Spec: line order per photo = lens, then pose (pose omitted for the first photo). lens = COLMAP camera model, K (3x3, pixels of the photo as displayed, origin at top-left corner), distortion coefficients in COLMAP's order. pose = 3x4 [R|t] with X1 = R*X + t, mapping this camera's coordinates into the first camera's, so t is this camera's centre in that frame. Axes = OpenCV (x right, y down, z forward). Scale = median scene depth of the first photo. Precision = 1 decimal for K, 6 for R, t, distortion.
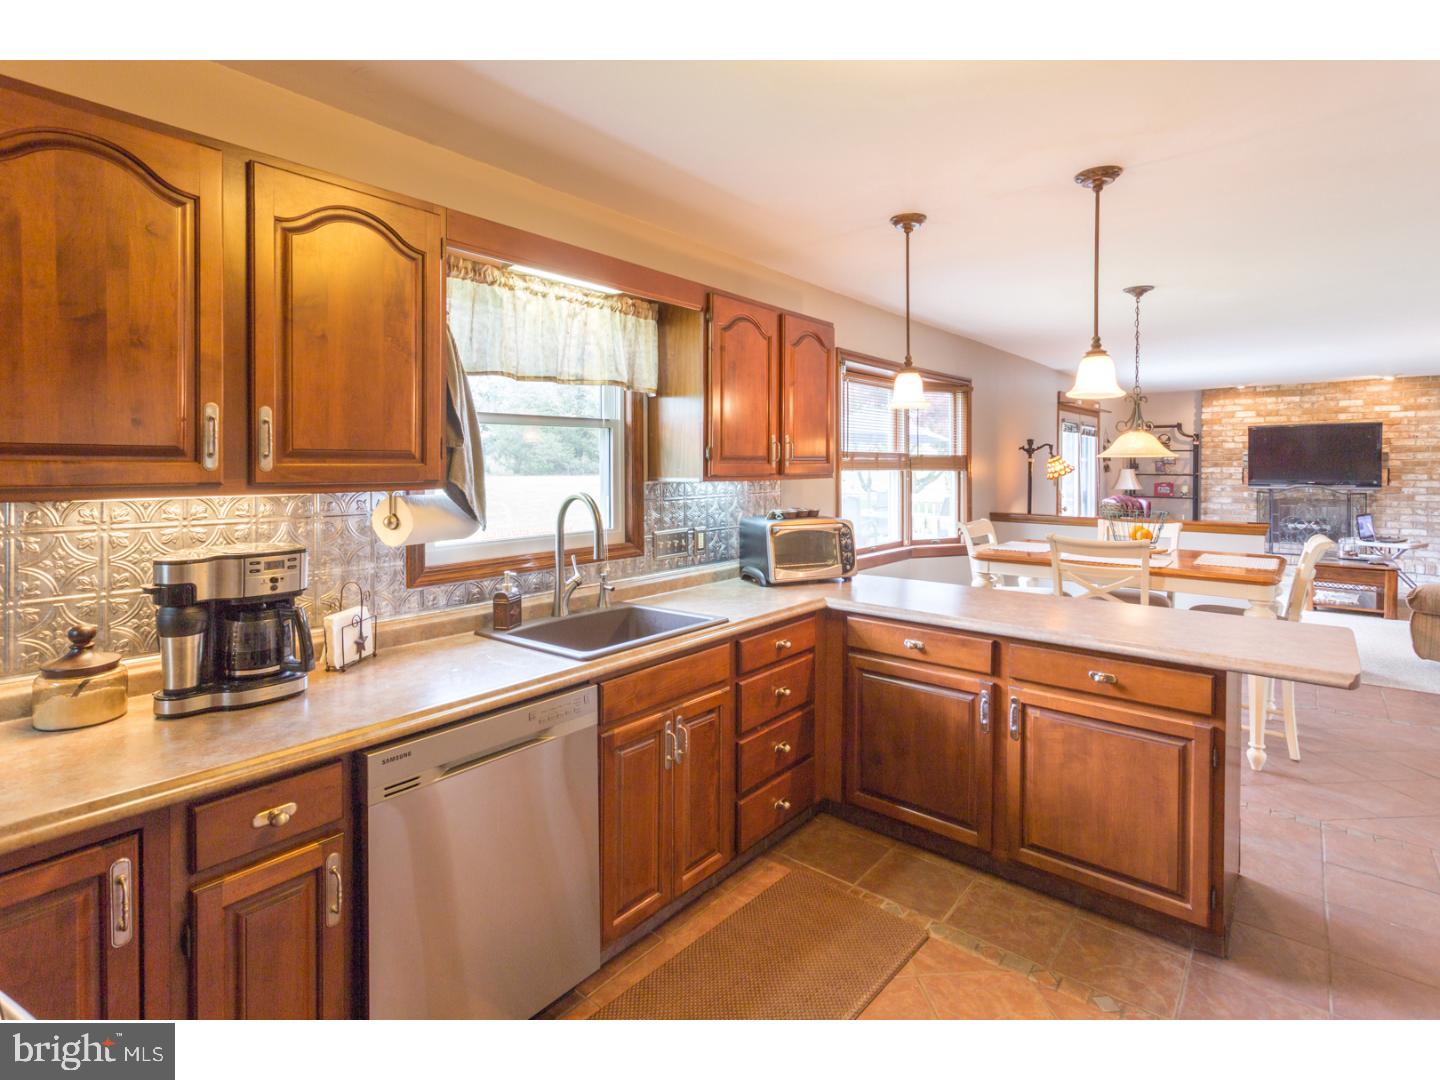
lens RADIAL K [[728.4, 0, 741.1], [0, 728.4, 543.9], [0, 0, 1]] dist [-0.001906, 0.008077]
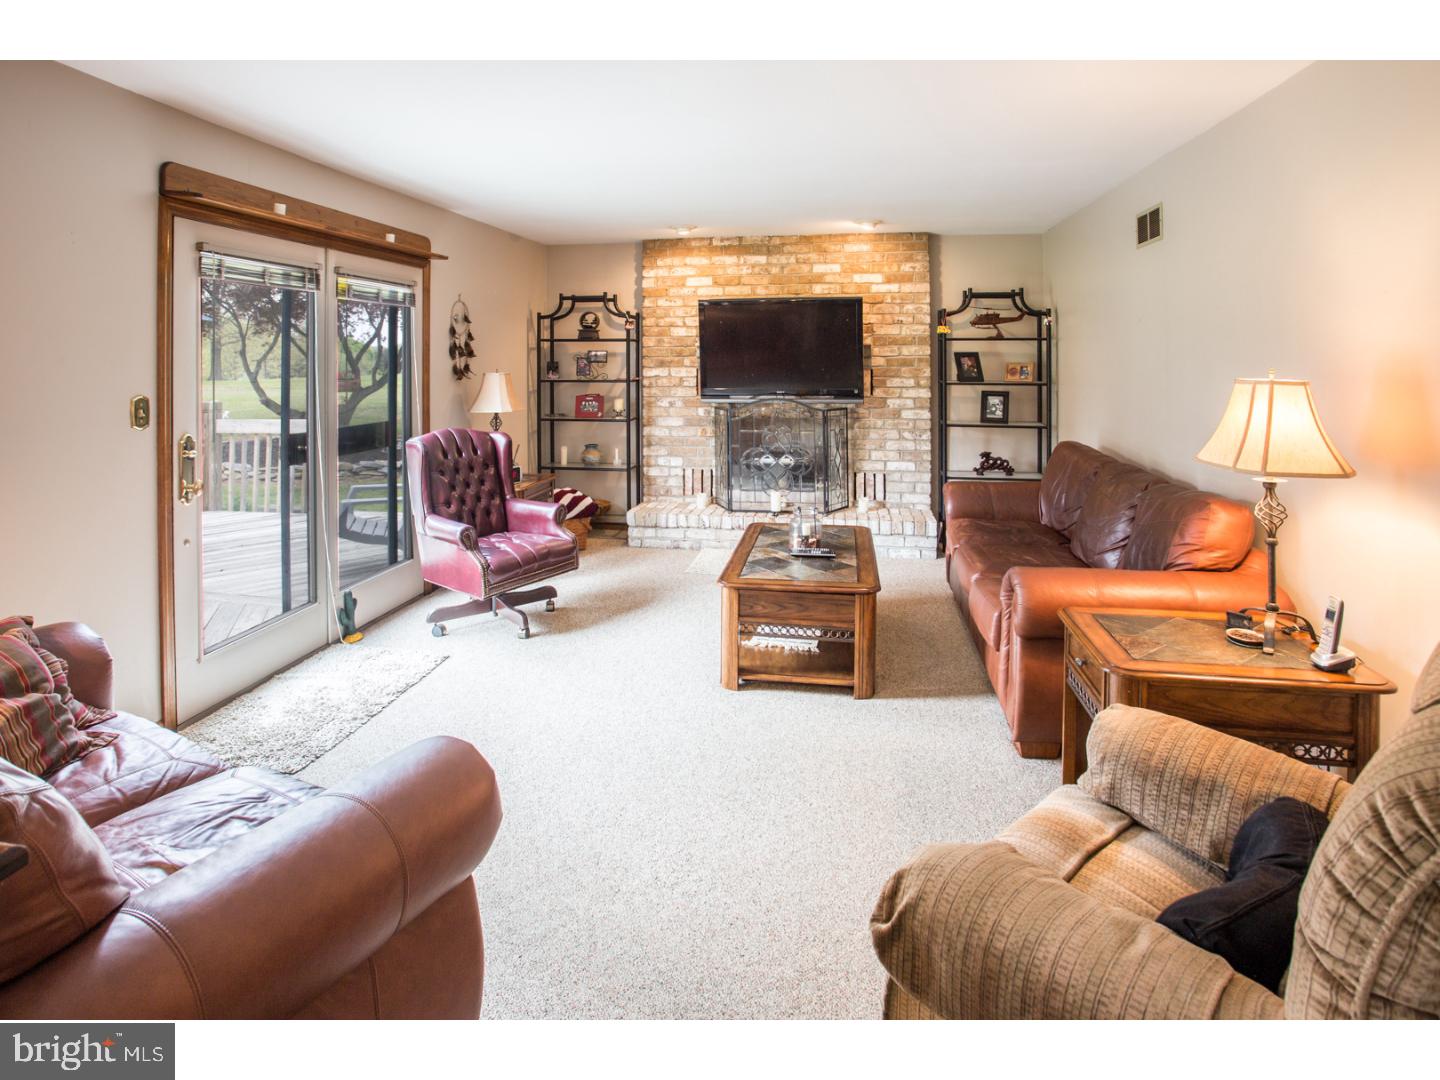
lens RADIAL K [[728.4, 0, 741.1], [0, 728.4, 543.9], [0, 0, 1]] dist [-0.001906, 0.008077]
pose [[0.864687, -0.124246, 0.486702, 0.402965], [0.055497, 0.986625, 0.153269, -0.050154], [-0.499236, -0.105519, 0.860017, 0.431244]]
